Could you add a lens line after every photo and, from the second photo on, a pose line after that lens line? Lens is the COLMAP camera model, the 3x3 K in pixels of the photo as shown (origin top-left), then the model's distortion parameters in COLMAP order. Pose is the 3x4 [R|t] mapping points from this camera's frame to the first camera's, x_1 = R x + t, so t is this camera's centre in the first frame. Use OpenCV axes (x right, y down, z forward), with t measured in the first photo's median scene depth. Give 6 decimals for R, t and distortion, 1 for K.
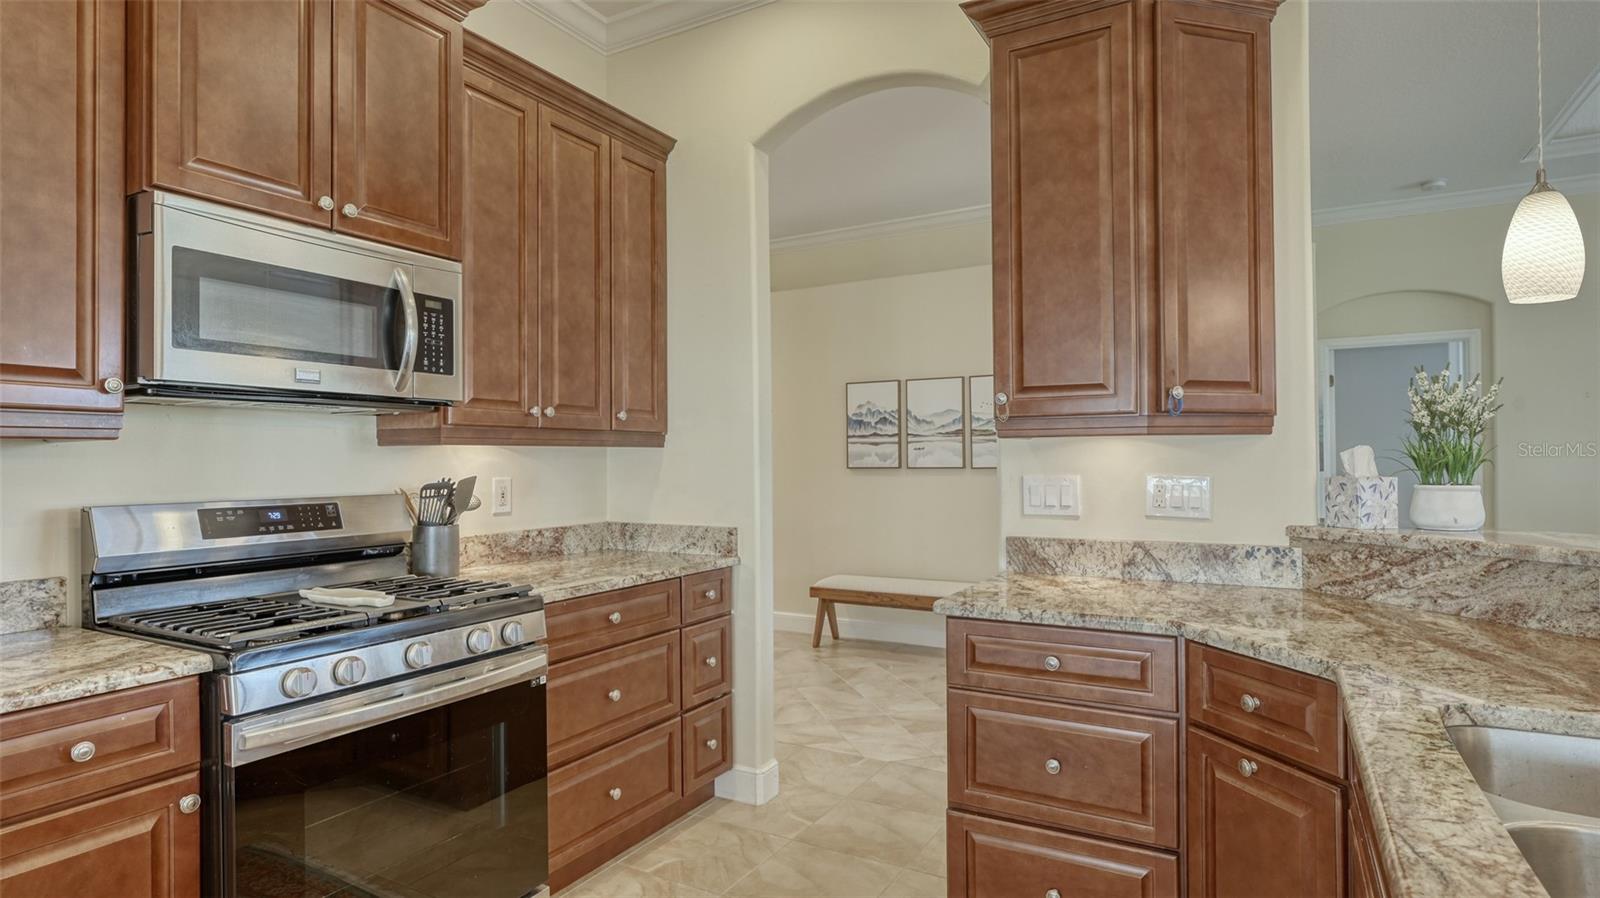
lens RADIAL K [[822.8, 0, 807.7], [0, 822.8, 451.9], [0, 0, 1]] dist [-0.000979, 0.000357]
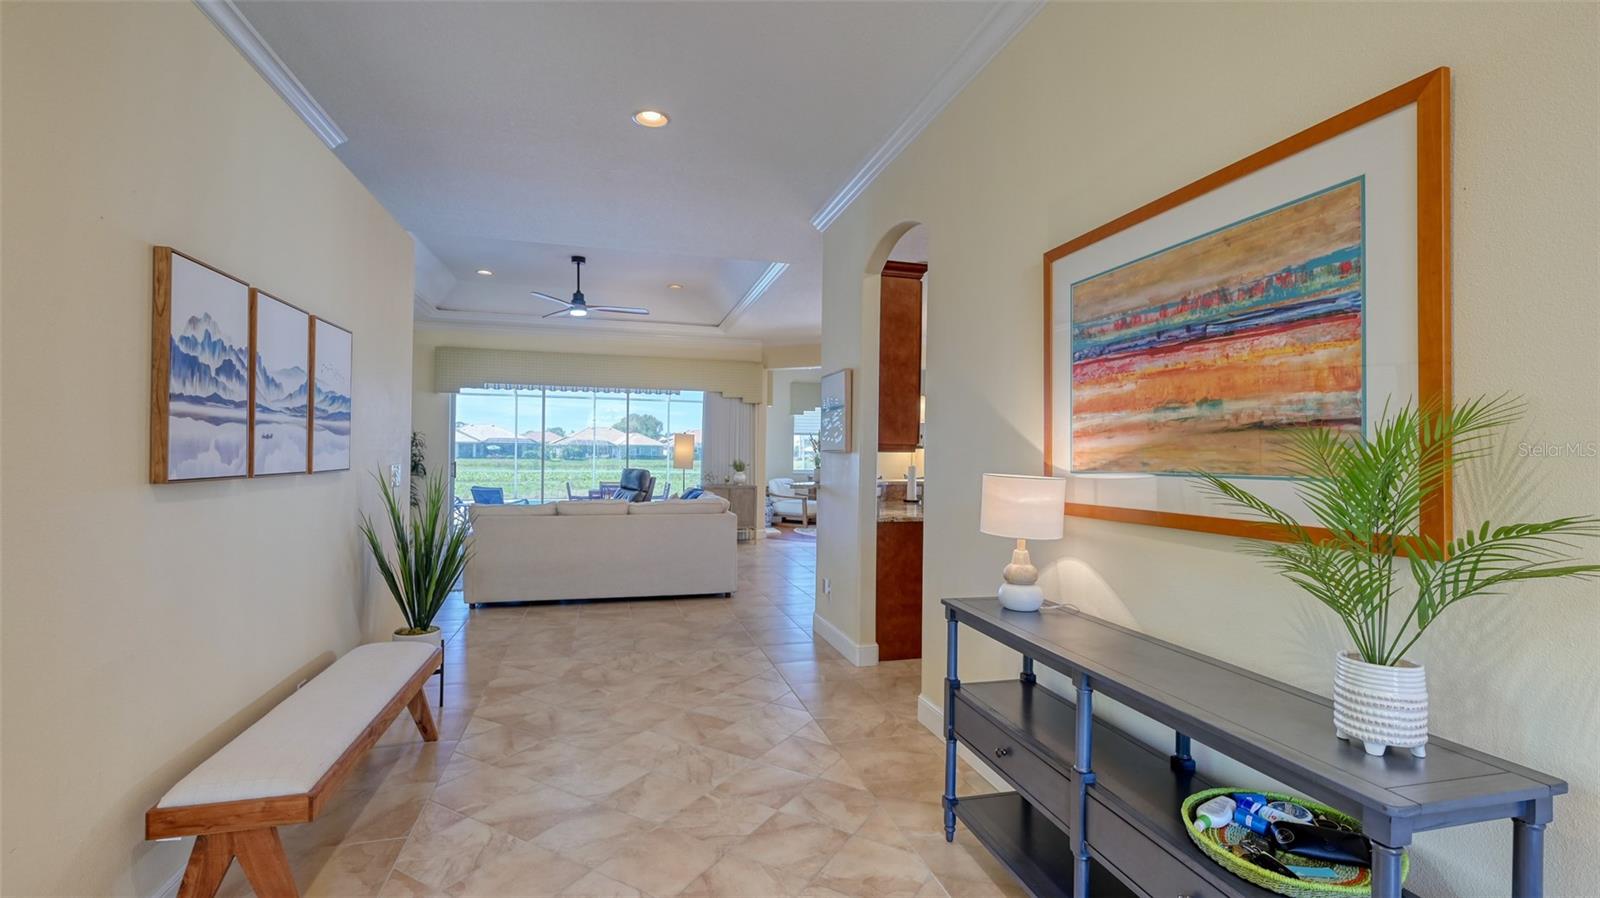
lens RADIAL K [[704.3, 0, 794.2], [0, 704.3, 448.6], [0, 0, 1]] dist [0.024321, -0.000047]
pose [[-0.698864, 0.004610, 0.715240, -0.970695], [-0.015104, 0.999661, -0.021202, 0.018620], [-0.715095, -0.025620, -0.698557, 2.680470]]
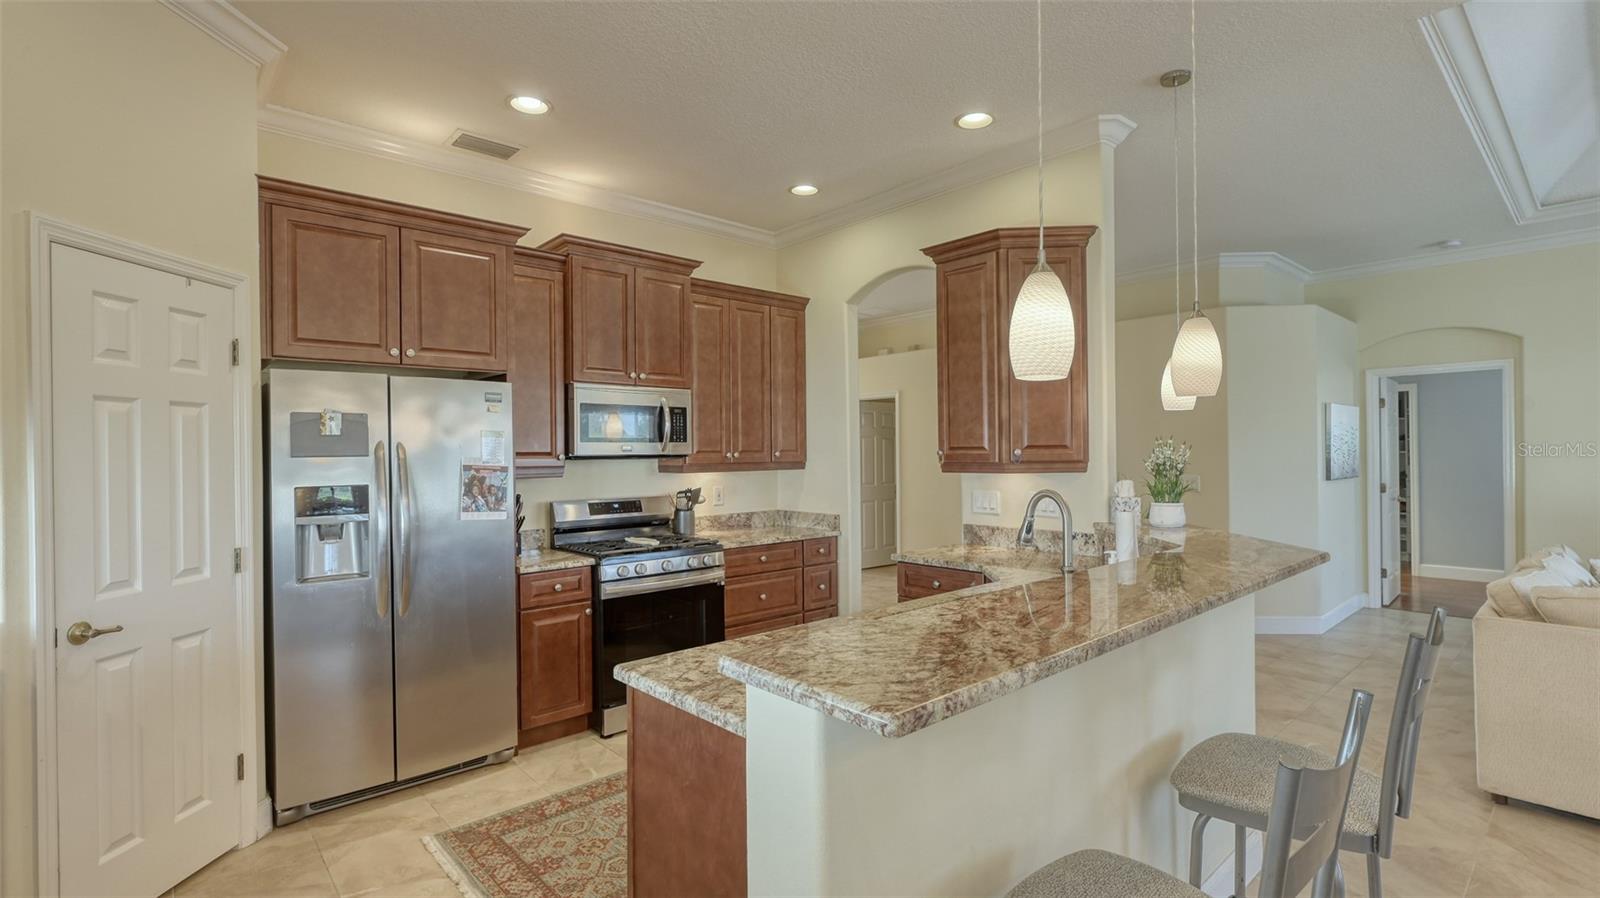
lens RADIAL K [[737.6, 0, 822.9], [0, 737.6, 452.1], [0, 0, 1]] dist [0.000898, 0.000429]
pose [[0.952128, -0.001382, -0.305697, 0.512169], [0.005844, 0.999889, 0.013681, -0.093417], [0.305644, -0.014813, 0.952031, -0.752951]]
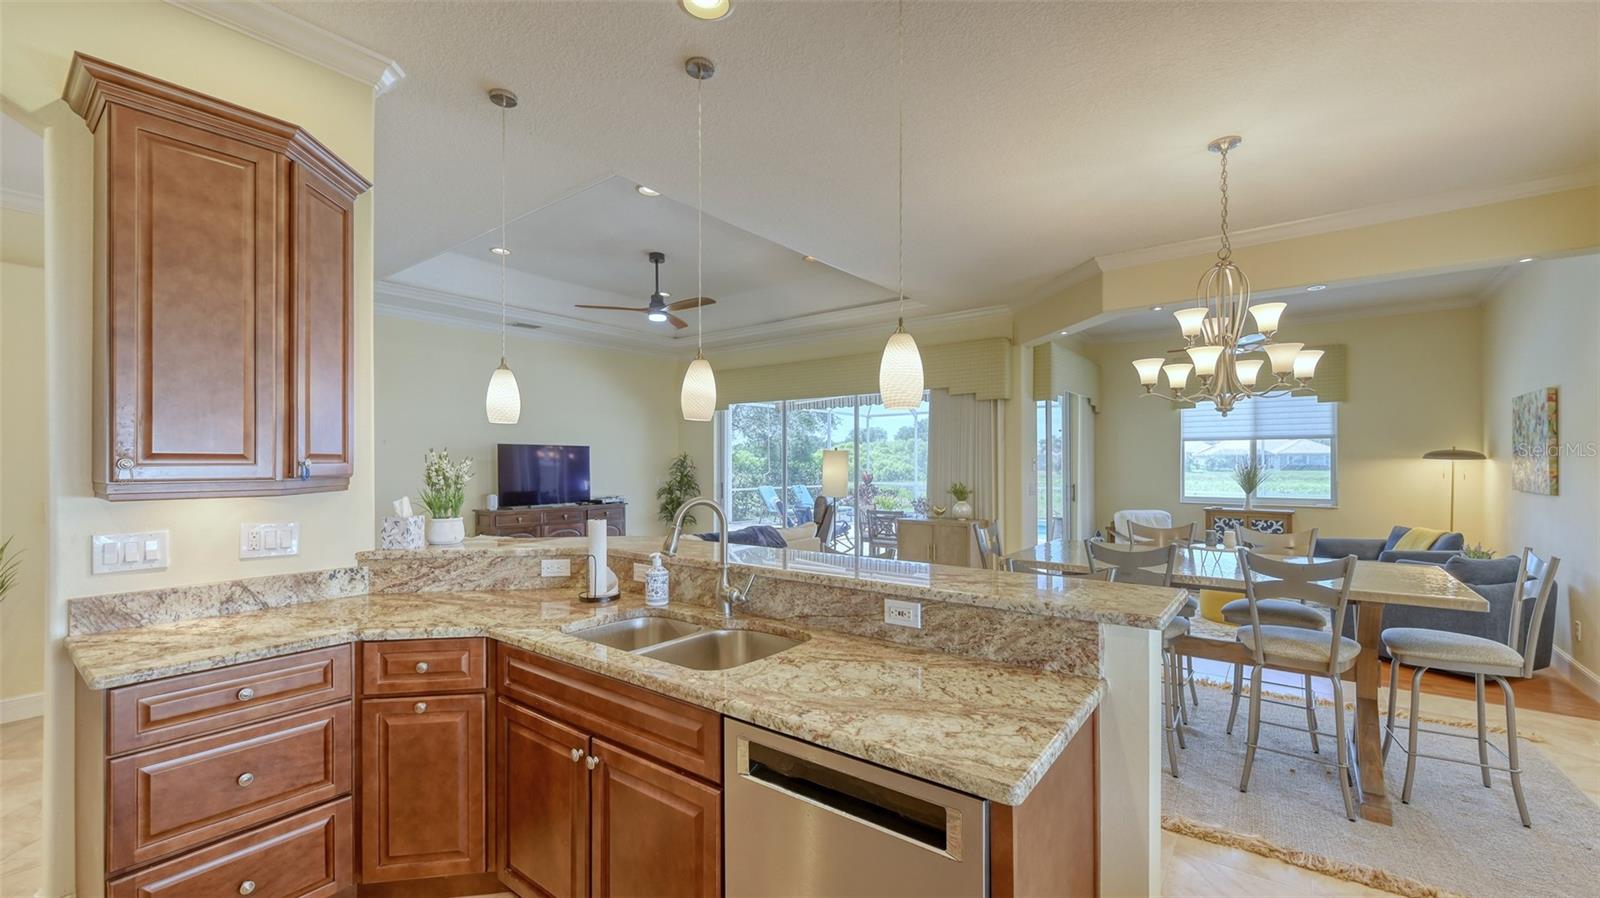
lens RADIAL K [[653.1, 0, 804.3], [0, 653.1, 457.3], [0, 0, 1]] dist [-0.001957, 0.000330]
pose [[0.139237, 0.014130, 0.990158, -0.456959], [-0.009727, 0.999869, -0.012901, -0.072081], [-0.990211, -0.007835, 0.139356, 0.051896]]
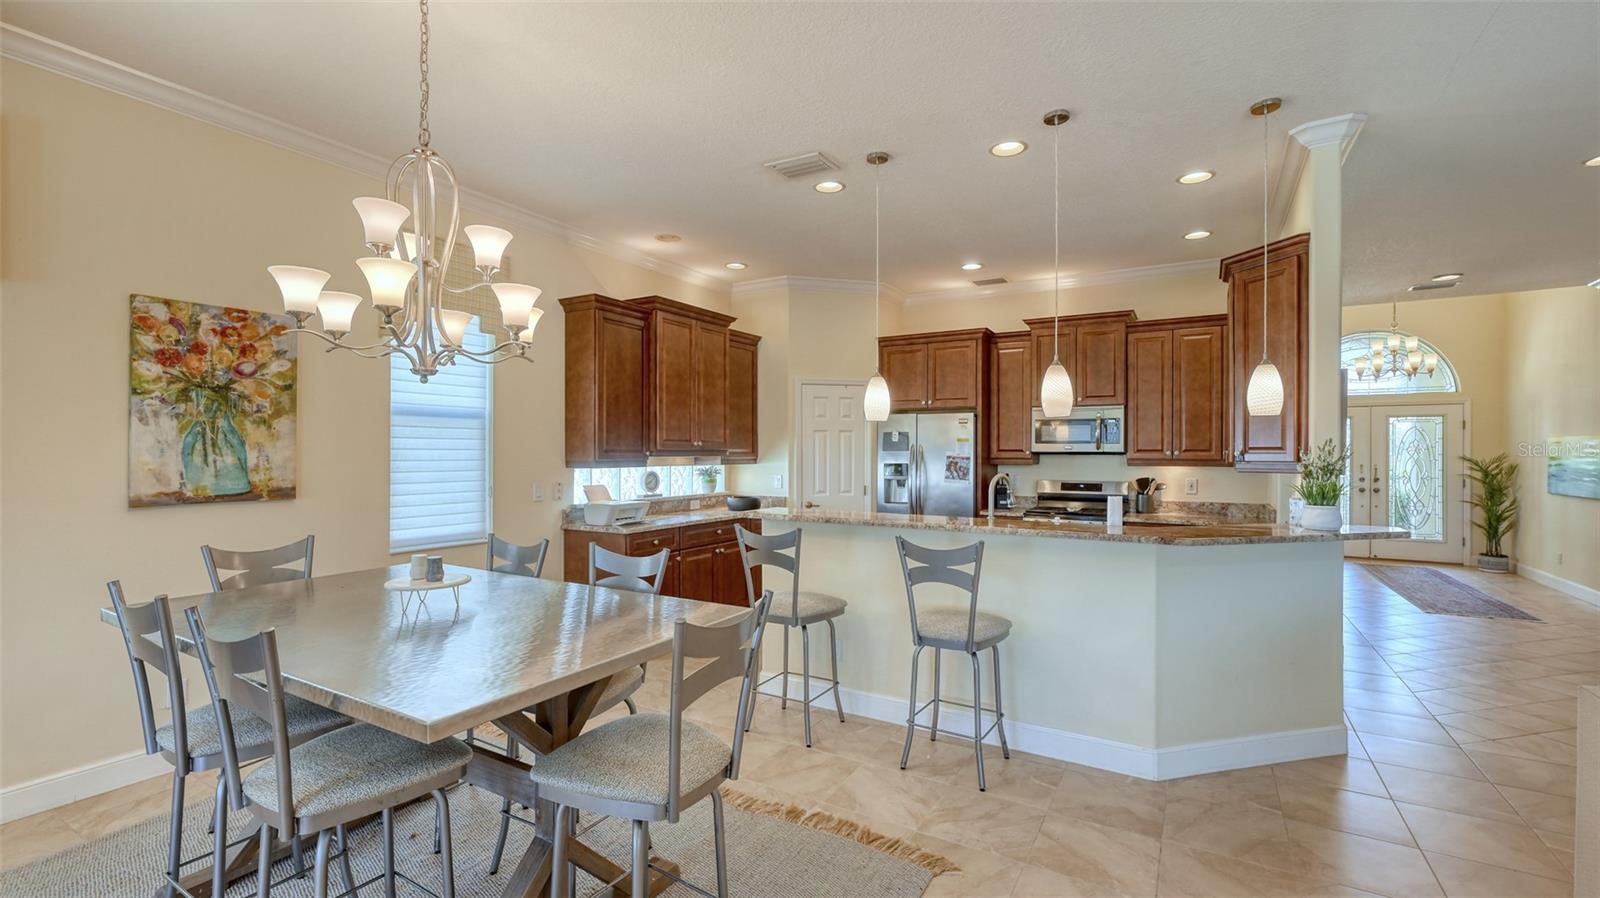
lens RADIAL K [[704.3, 0, 794.2], [0, 704.3, 448.6], [0, 0, 1]] dist [0.024321, -0.000047]
pose [[-0.020297, 0.002307, -0.999791, 2.214224], [0.008694, 0.999960, 0.002131, -0.091297], [0.999756, -0.008649, -0.020316, -0.140567]]
